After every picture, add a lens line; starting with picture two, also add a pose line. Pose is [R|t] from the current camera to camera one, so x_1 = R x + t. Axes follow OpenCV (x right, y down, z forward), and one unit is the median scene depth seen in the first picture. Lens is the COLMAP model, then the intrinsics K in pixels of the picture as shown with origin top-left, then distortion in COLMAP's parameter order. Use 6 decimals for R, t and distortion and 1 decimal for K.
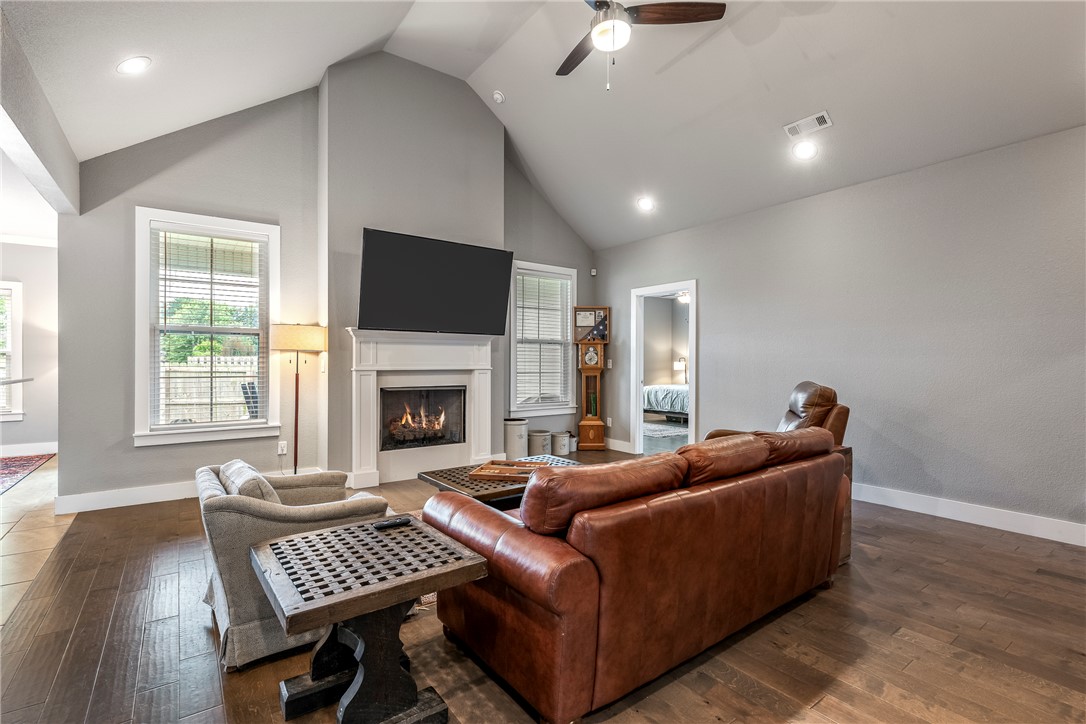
lens RADIAL K [[503.0, 0, 543.0], [0, 503.0, 362.0], [0, 0, 1]] dist [-0.000185, -0.000006]
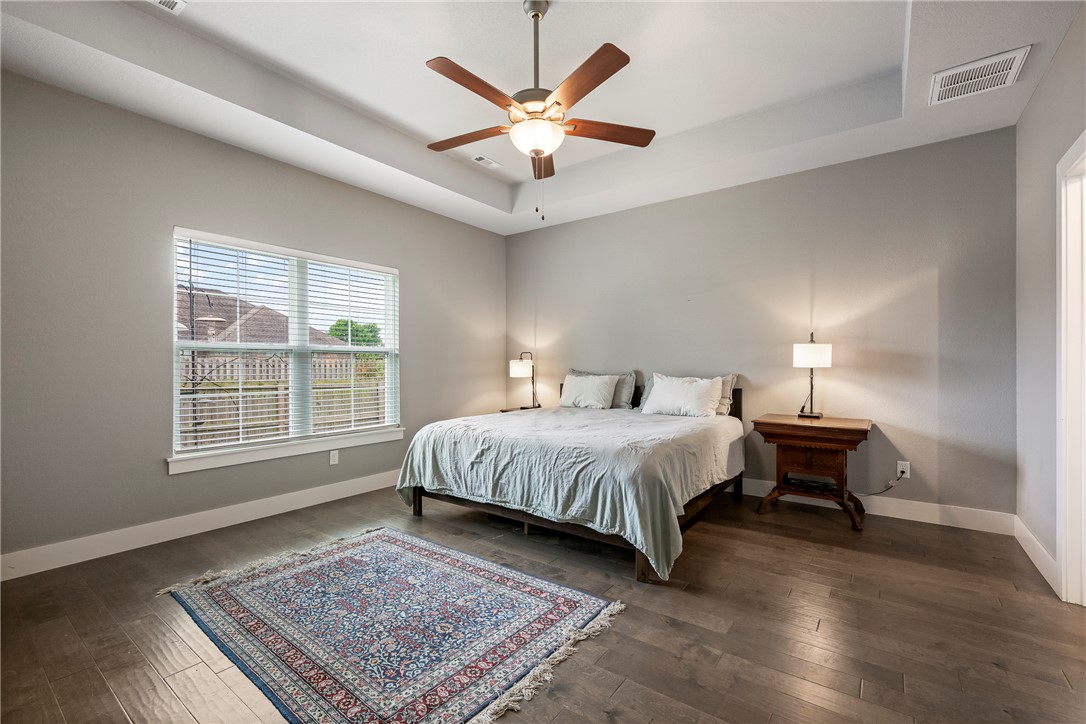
lens RADIAL K [[469.8, 0, 543.0], [0, 469.8, 362.0], [0, 0, 1]] dist [-0.000406, -0.000014]
pose [[0.954398, -0.005128, 0.298492, 0.178656], [0.007337, 0.999953, -0.006280, 0.004420], [-0.298446, 0.008183, 0.954392, 0.640474]]
